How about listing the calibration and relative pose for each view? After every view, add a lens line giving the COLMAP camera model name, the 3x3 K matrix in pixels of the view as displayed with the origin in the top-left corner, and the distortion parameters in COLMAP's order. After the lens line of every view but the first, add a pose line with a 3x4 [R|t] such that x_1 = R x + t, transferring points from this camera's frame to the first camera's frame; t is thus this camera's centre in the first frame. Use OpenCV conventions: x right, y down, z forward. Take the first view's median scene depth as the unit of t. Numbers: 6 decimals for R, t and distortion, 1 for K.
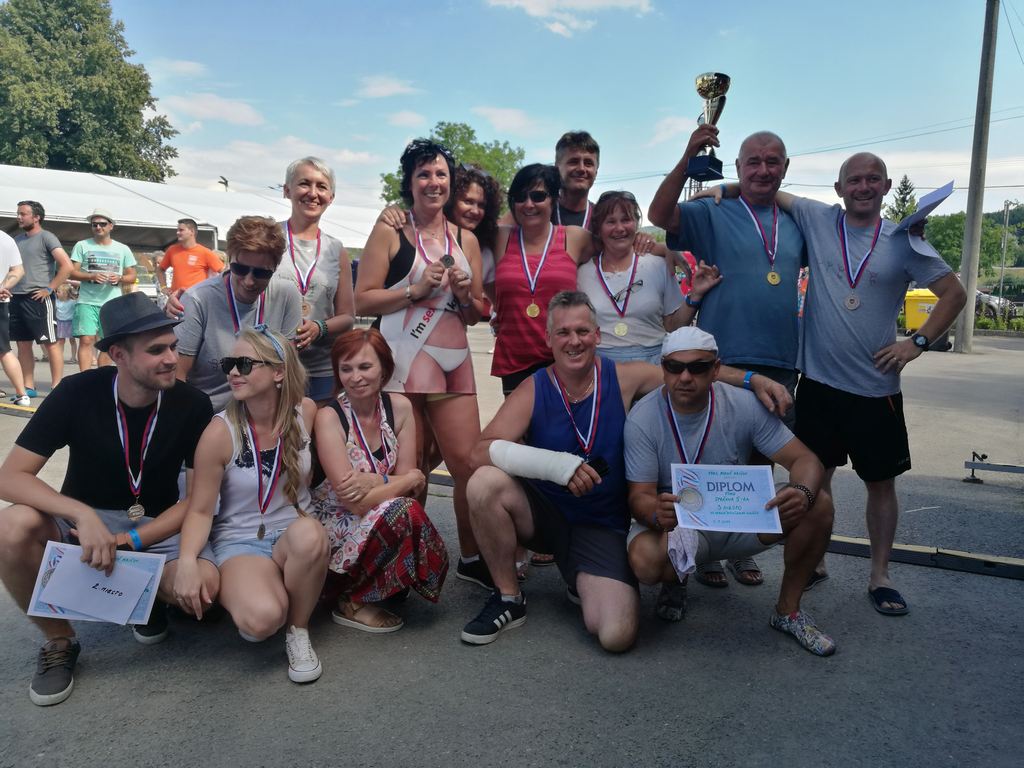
lens RADIAL K [[812.5, 0, 516.8], [0, 812.5, 390.0], [0, 0, 1]] dist [-0.023807, 0.042502]
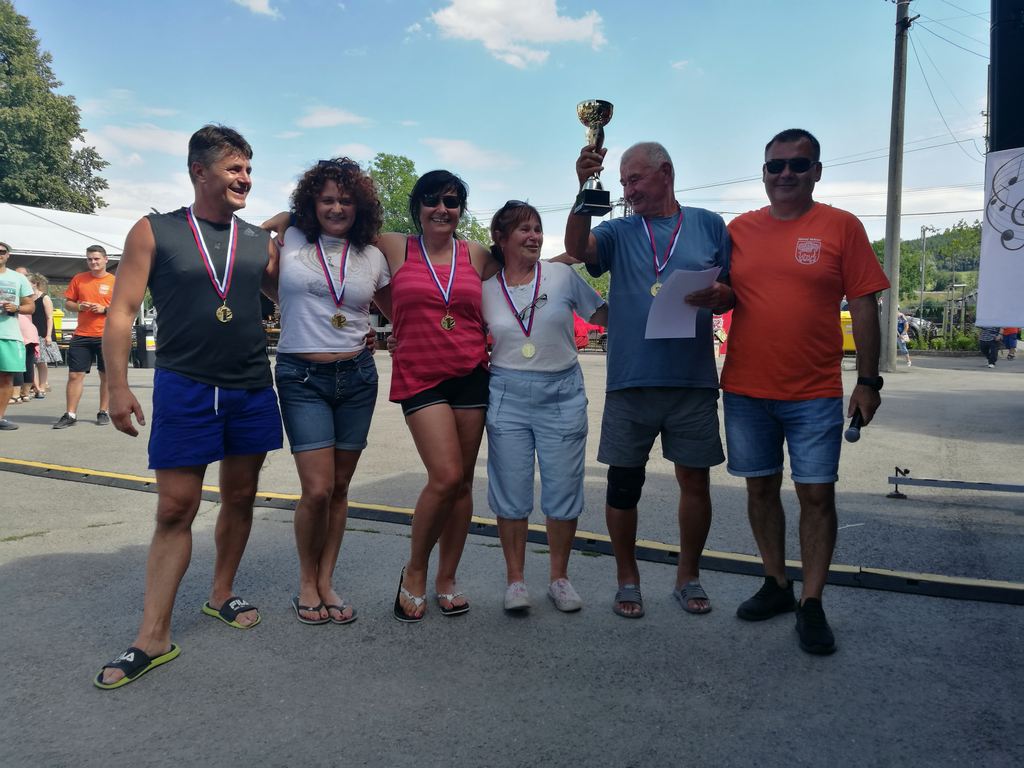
lens RADIAL K [[808.7, 0, 516.0], [0, 808.7, 382.9], [0, 0, 1]] dist [-0.029288, 0.060599]
pose [[0.997518, -0.019477, 0.067662, 0.060613], [0.022434, 0.998814, -0.043222, 0.010177], [-0.066740, 0.044632, 0.996772, 0.073600]]
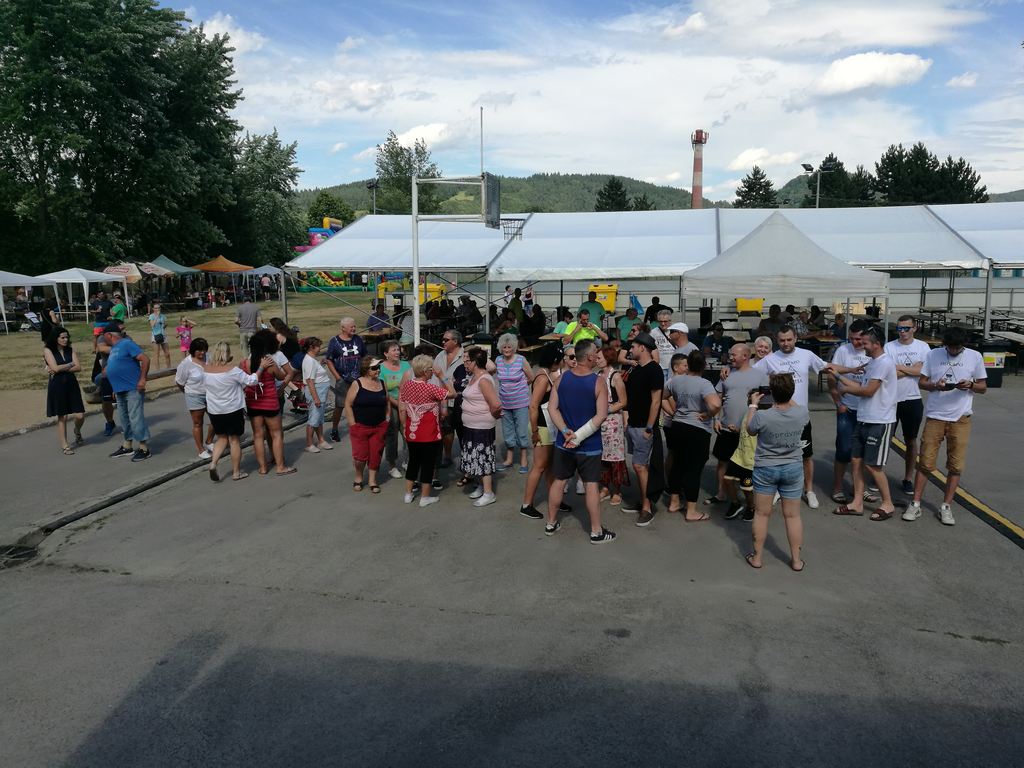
lens RADIAL K [[804.6, 0, 514.1], [0, 804.6, 390.7], [0, 0, 1]] dist [-0.009856, 0.032851]
pose [[0.378685, 0.123003, -0.917316, 0.516787], [-0.095700, 0.991021, 0.093379, -0.443370], [0.920565, 0.052426, 0.387056, -0.212952]]
